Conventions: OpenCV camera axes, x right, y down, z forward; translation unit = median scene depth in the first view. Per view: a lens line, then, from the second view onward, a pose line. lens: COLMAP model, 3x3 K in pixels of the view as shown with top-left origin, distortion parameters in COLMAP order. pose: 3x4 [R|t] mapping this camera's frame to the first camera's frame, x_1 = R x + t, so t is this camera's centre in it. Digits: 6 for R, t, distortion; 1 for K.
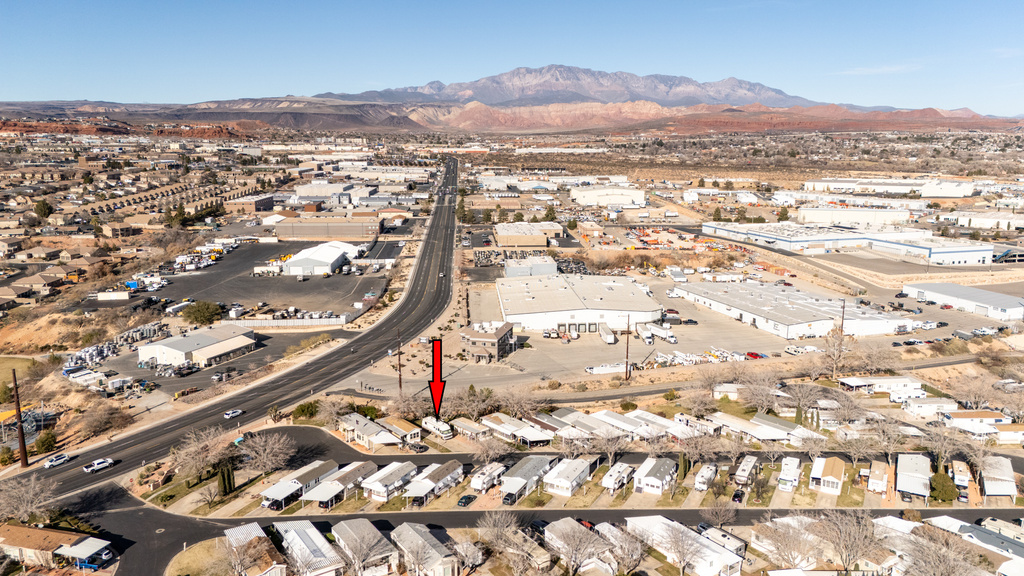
lens RADIAL K [[747.7, 0, 514.1], [0, 747.7, 289.3], [0, 0, 1]] dist [0.072065, -0.060321]
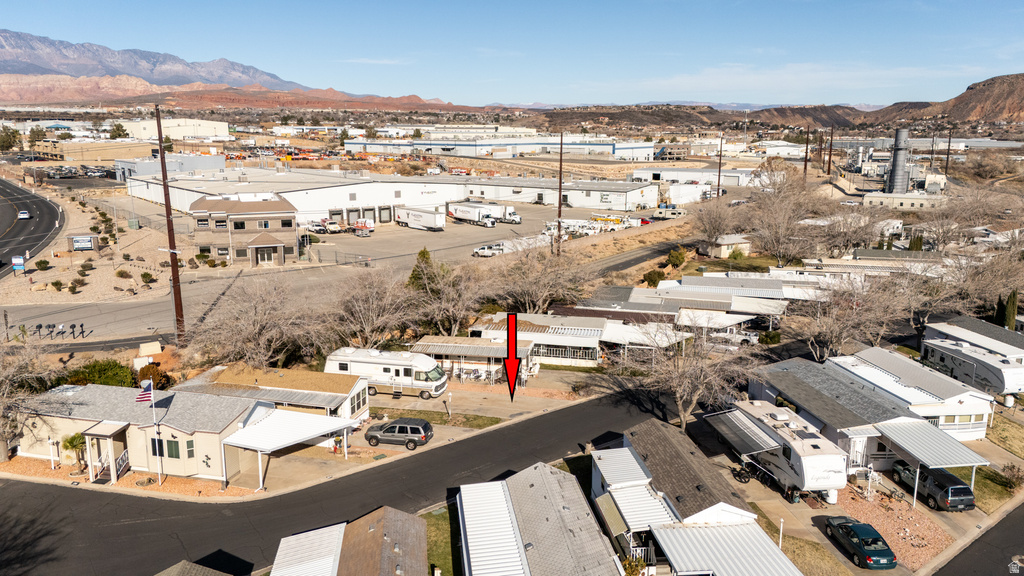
lens RADIAL K [[747.7, 0, 516.2], [0, 747.7, 282.4], [0, 0, 1]] dist [0.072065, -0.060321]
pose [[0.807544, -0.116738, 0.578139, -0.077890], [0.111283, 0.992768, 0.045019, 0.043504], [-0.579214, 0.027982, 0.814695, 0.220941]]
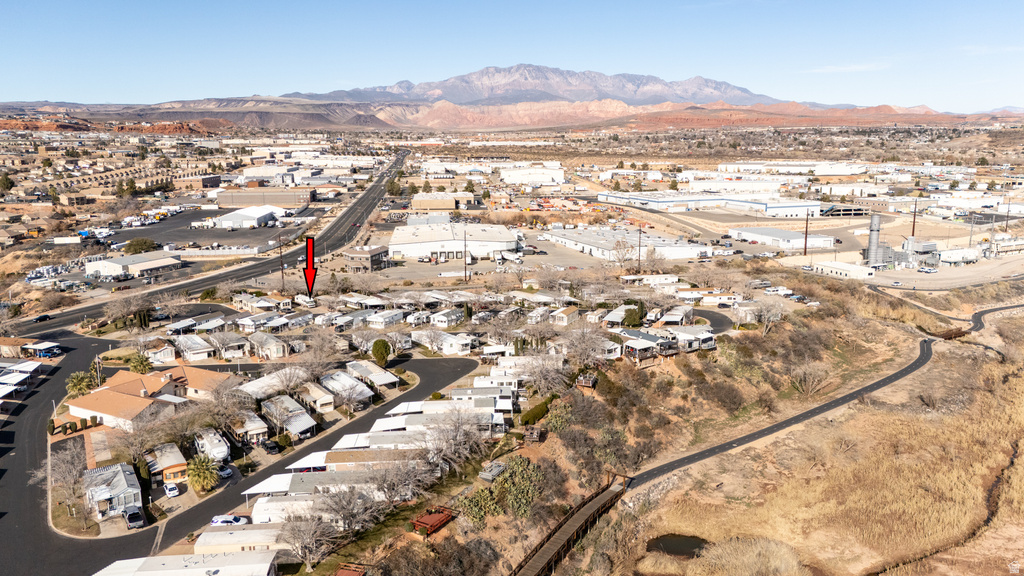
lens RADIAL K [[747.7, 0, 513.2], [0, 747.7, 289.5], [0, 0, 1]] dist [0.072065, -0.060321]
pose [[0.999305, -0.013119, 0.034896, 0.073401], [0.013091, 0.999914, 0.001027, 0.052910], [-0.034906, -0.000570, 0.999390, -0.124878]]
